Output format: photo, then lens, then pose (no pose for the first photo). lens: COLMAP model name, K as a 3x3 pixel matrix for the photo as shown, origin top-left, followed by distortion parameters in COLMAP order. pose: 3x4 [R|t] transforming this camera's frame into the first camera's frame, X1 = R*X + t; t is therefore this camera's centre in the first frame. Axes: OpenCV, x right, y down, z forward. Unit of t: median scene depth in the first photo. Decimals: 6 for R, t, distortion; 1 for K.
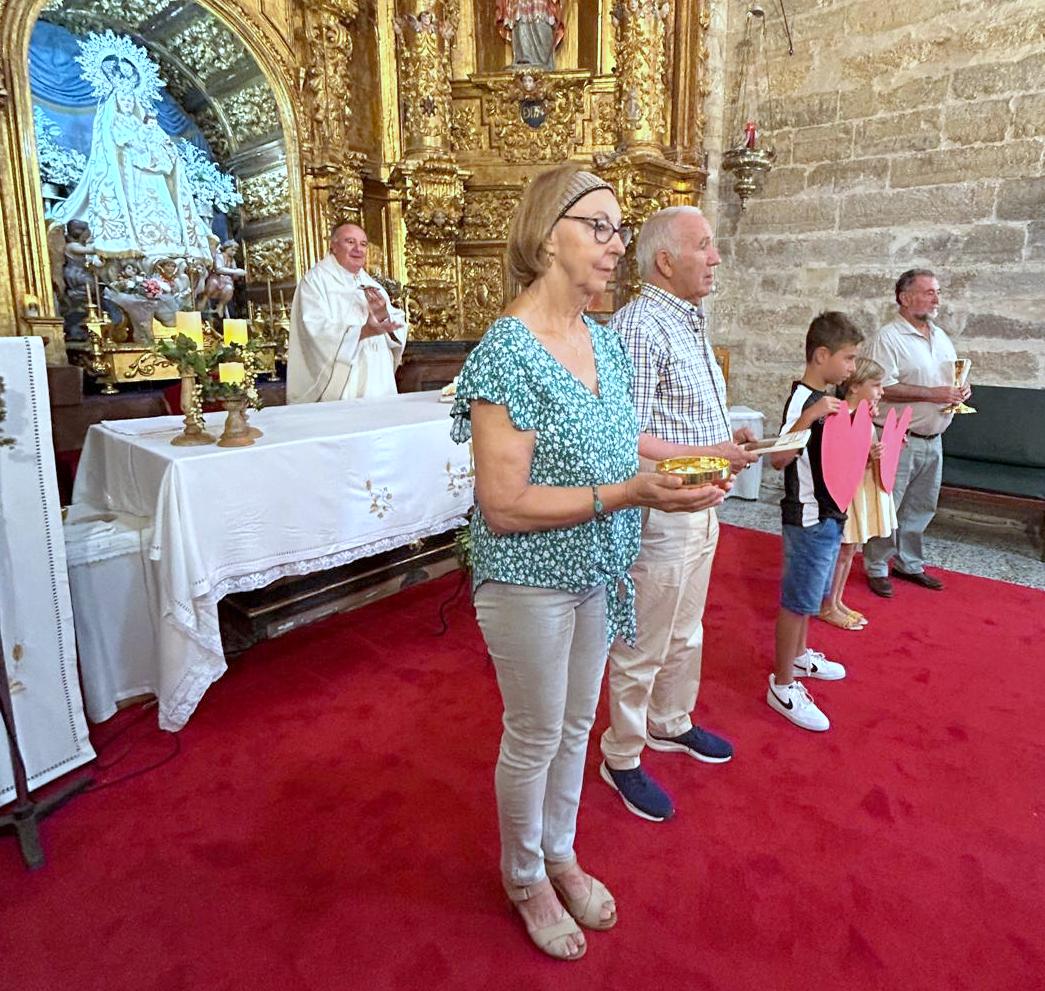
lens RADIAL K [[668.1, 0, 599.1], [0, 668.1, 423.7], [0, 0, 1]] dist [0.005898, 0.006063]
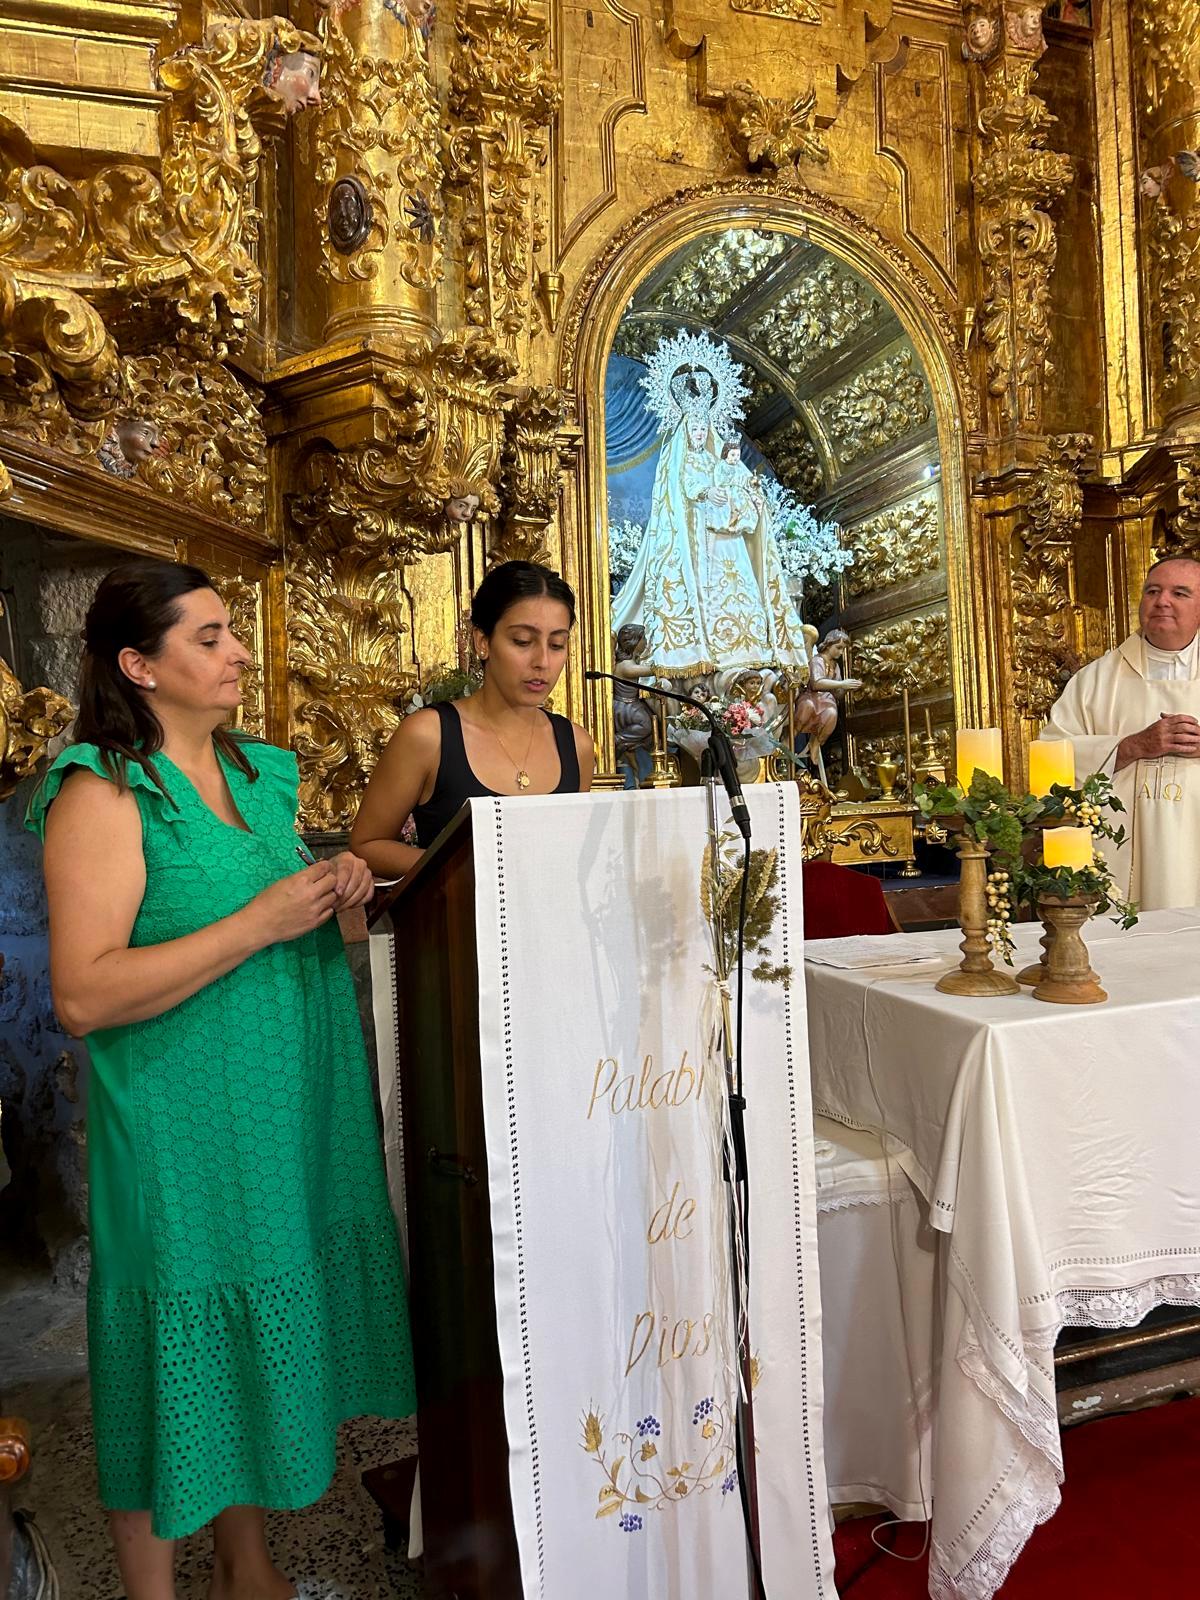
lens RADIAL K [[1232.1, 0, 585.7], [0, 1232.1, 802.2], [0, 0, 1]] dist [0.049250, -0.030259]
pose [[0.831052, -0.039145, -0.554815, -0.157780], [-0.032943, 0.992305, -0.119356, 0.004298], [0.555218, 0.117468, 0.823367, 0.033000]]
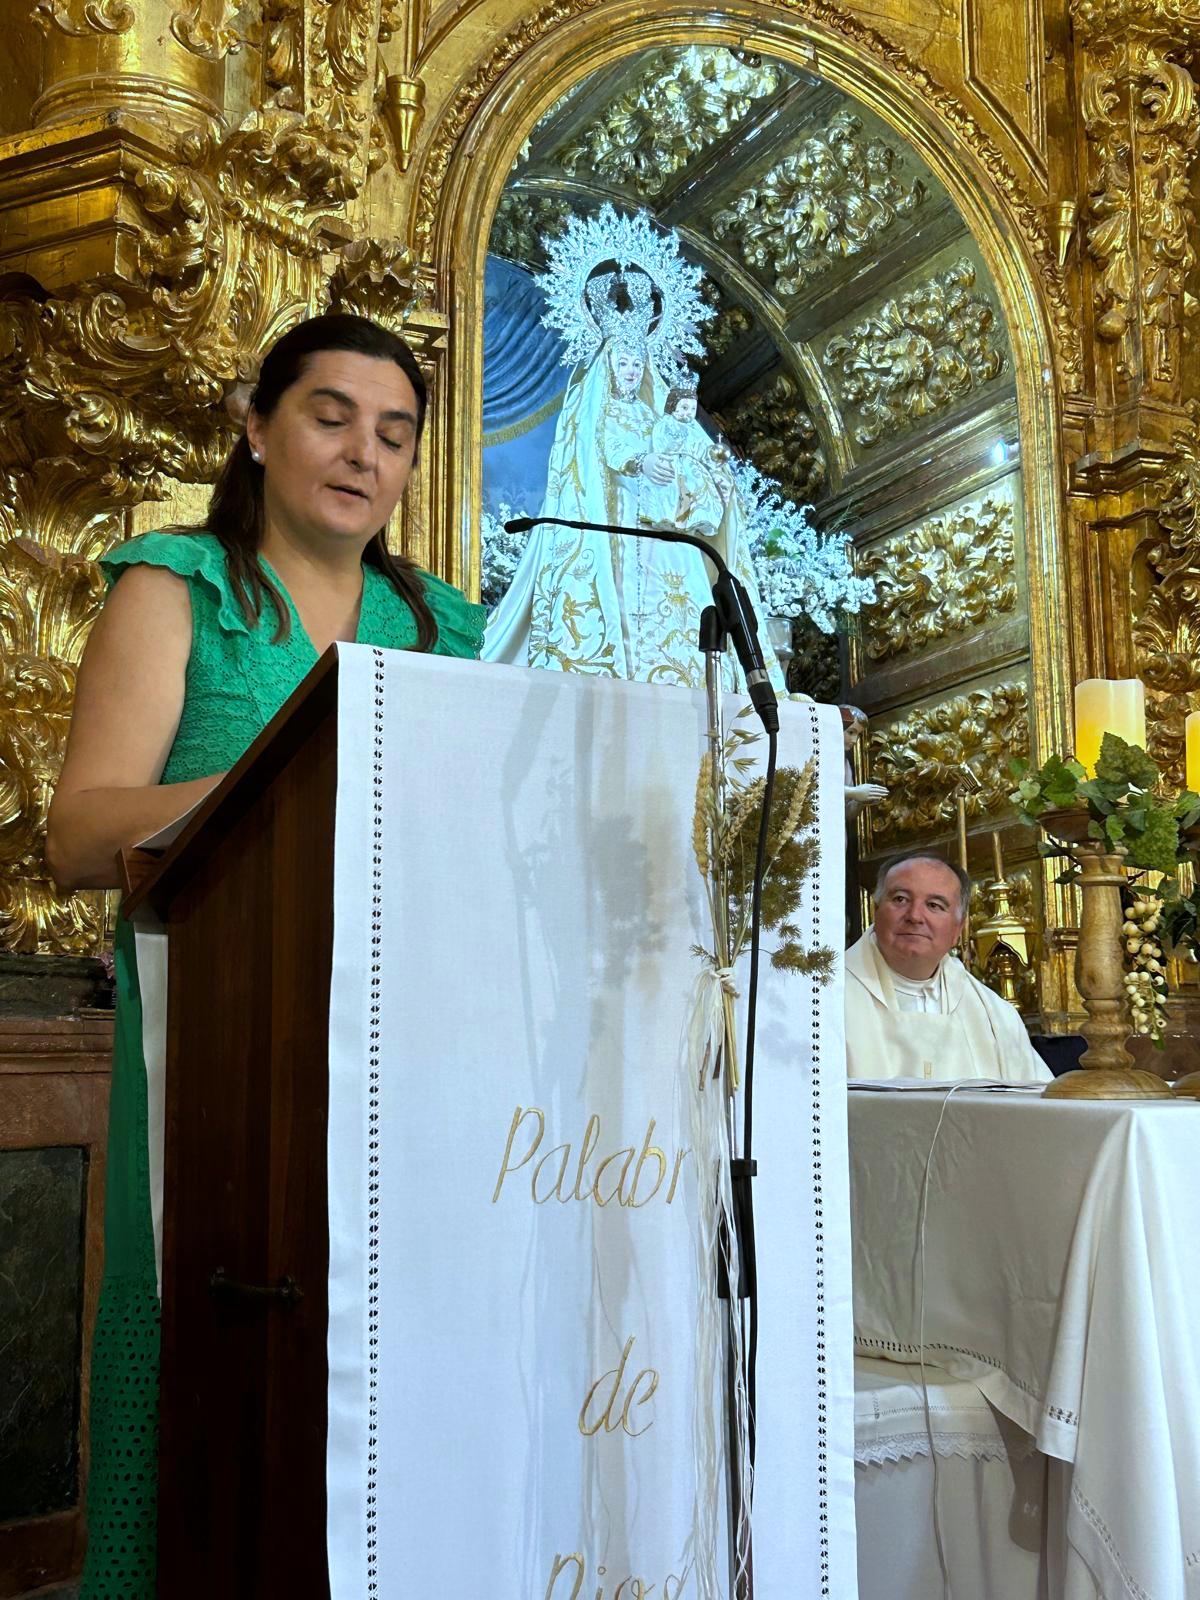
lens RADIAL K [[2213.2, 0, 605.3], [0, 2213.2, 787.3], [0, 0, 1]] dist [0.089010, 0.000000]
pose [[0.887307, -0.079305, -0.454310, -0.160049], [-0.053800, 0.960578, -0.272754, 0.084882], [0.458031, 0.266458, 0.848061, 0.000198]]
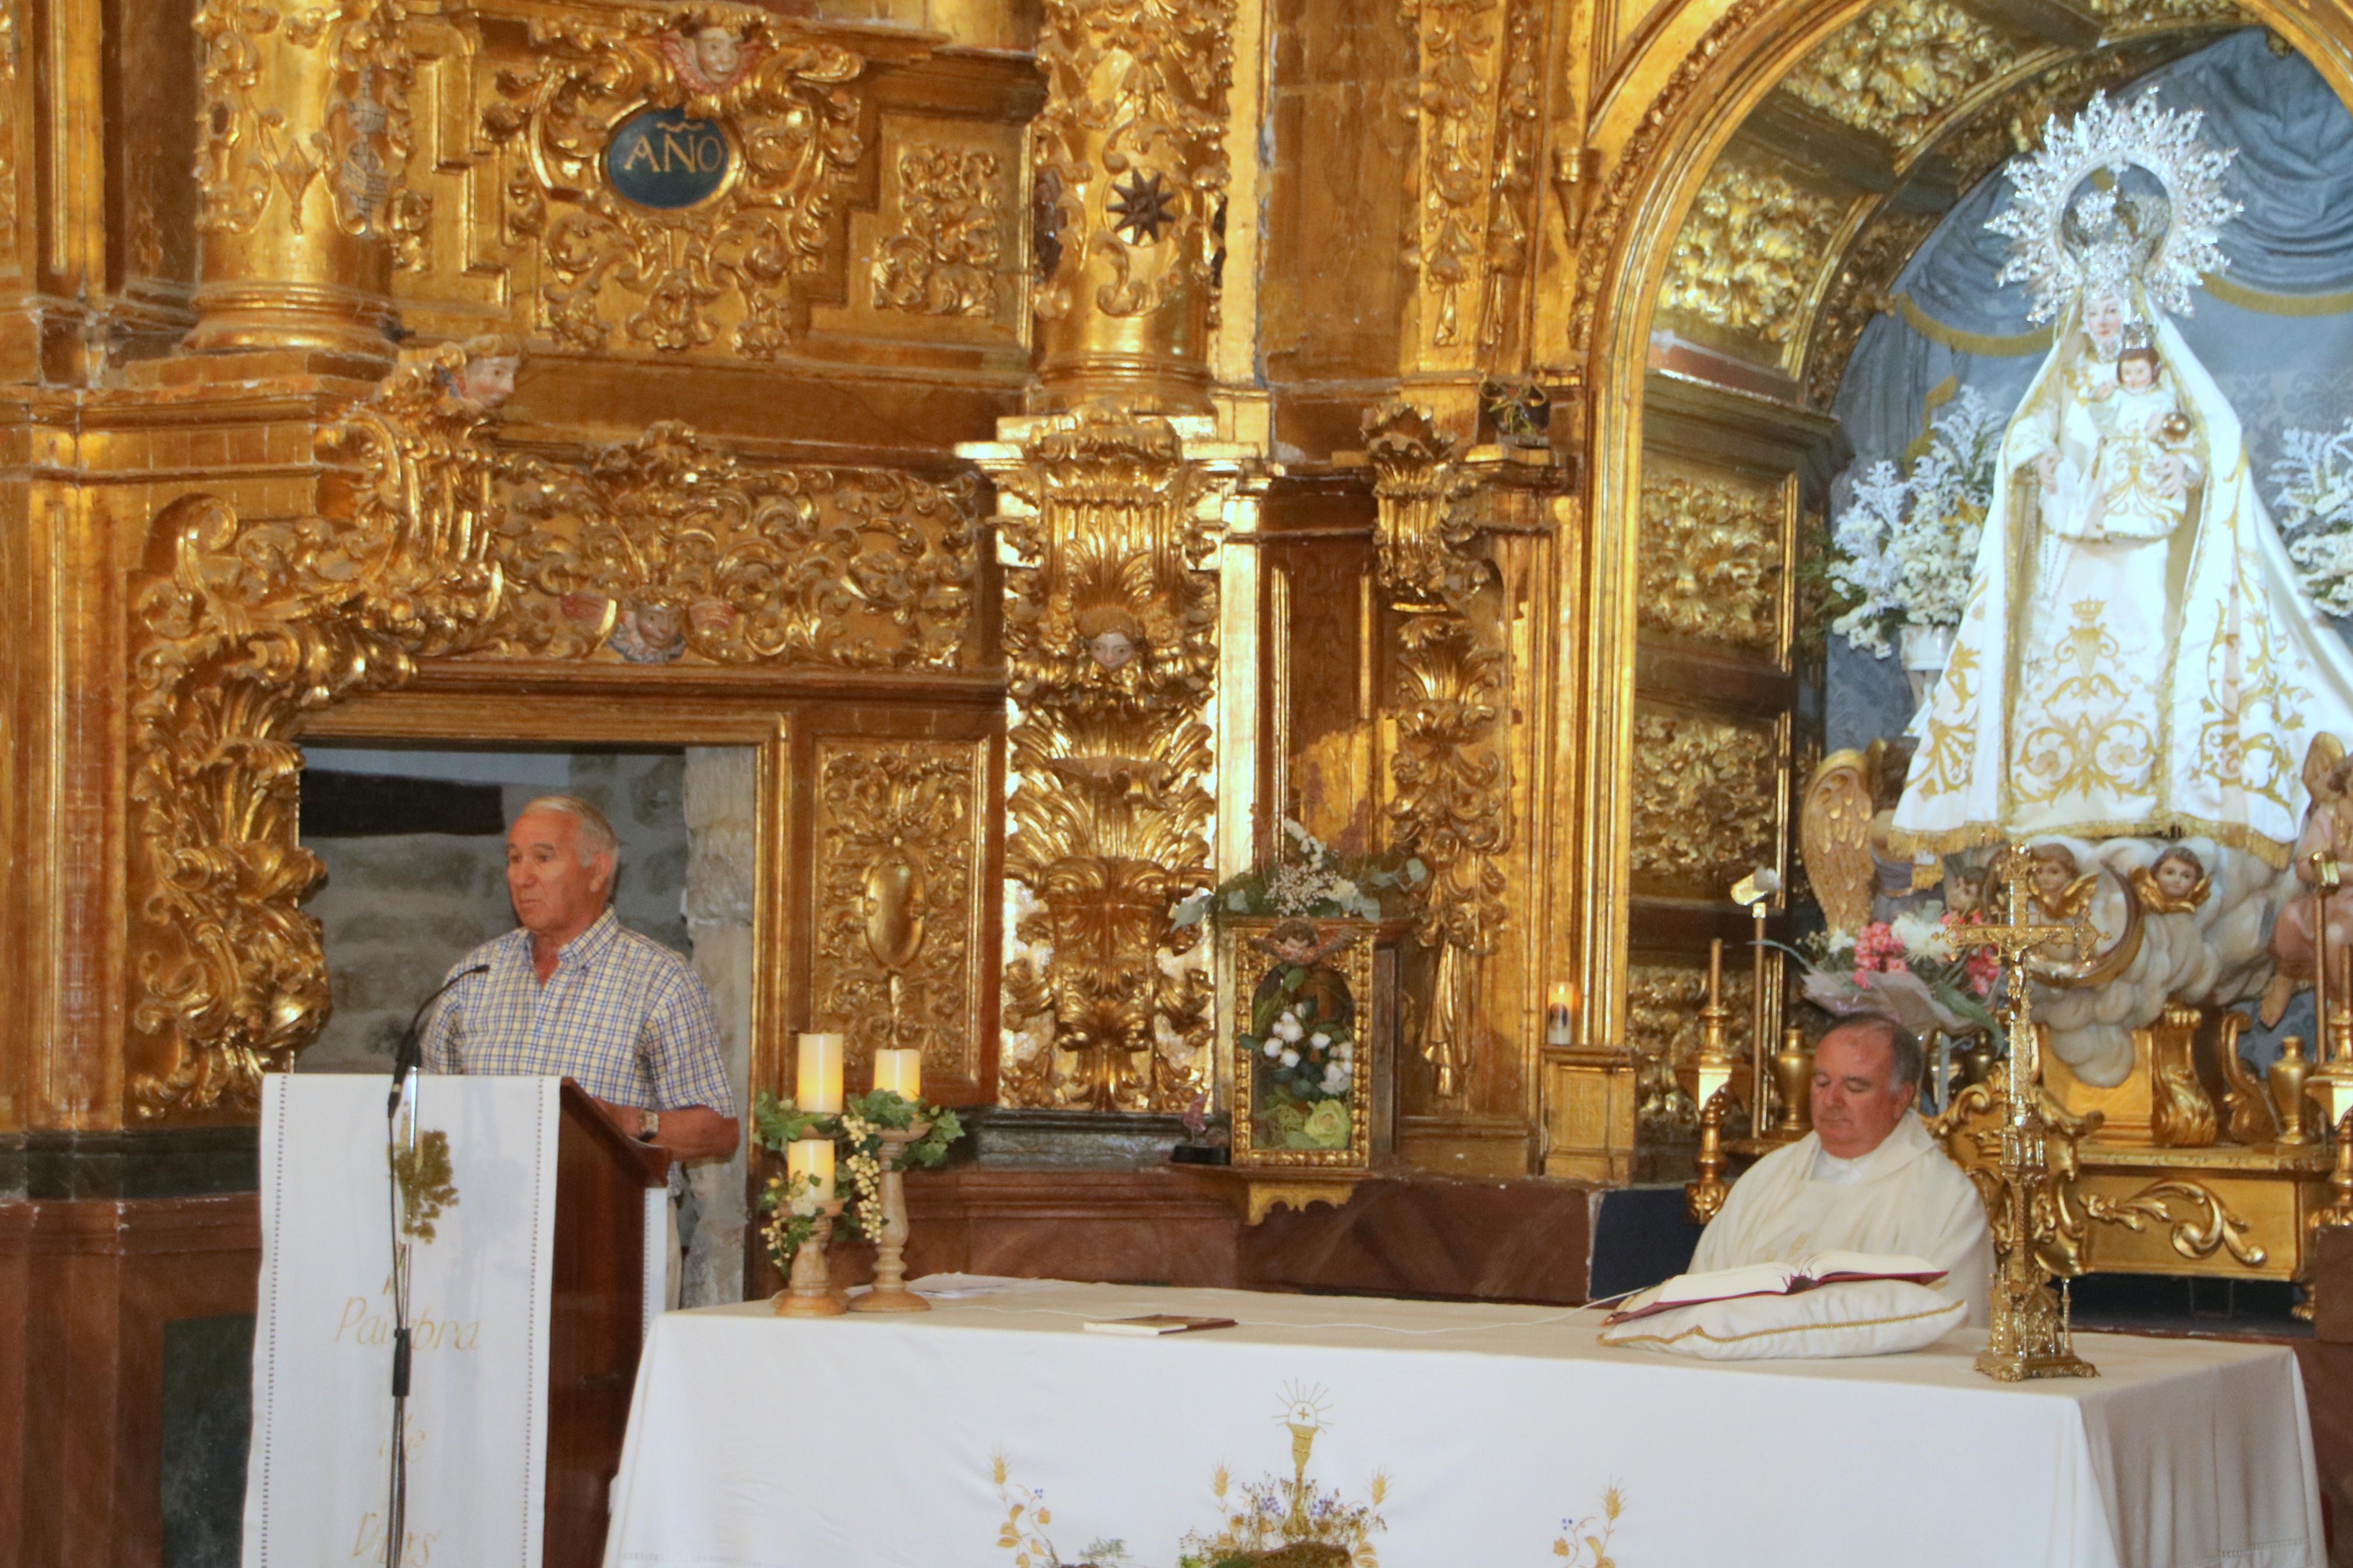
lens RADIAL K [[5992.5, 0, 1183.1], [0, 5992.5, 797.6], [0, 0, 1]] dist [0.665020, 0.000000]
pose [[0.074273, -0.035870, -0.996593, 1.802771], [-0.158246, 0.986267, -0.047292, -0.082897], [0.984602, 0.161219, 0.067577, 0.445659]]
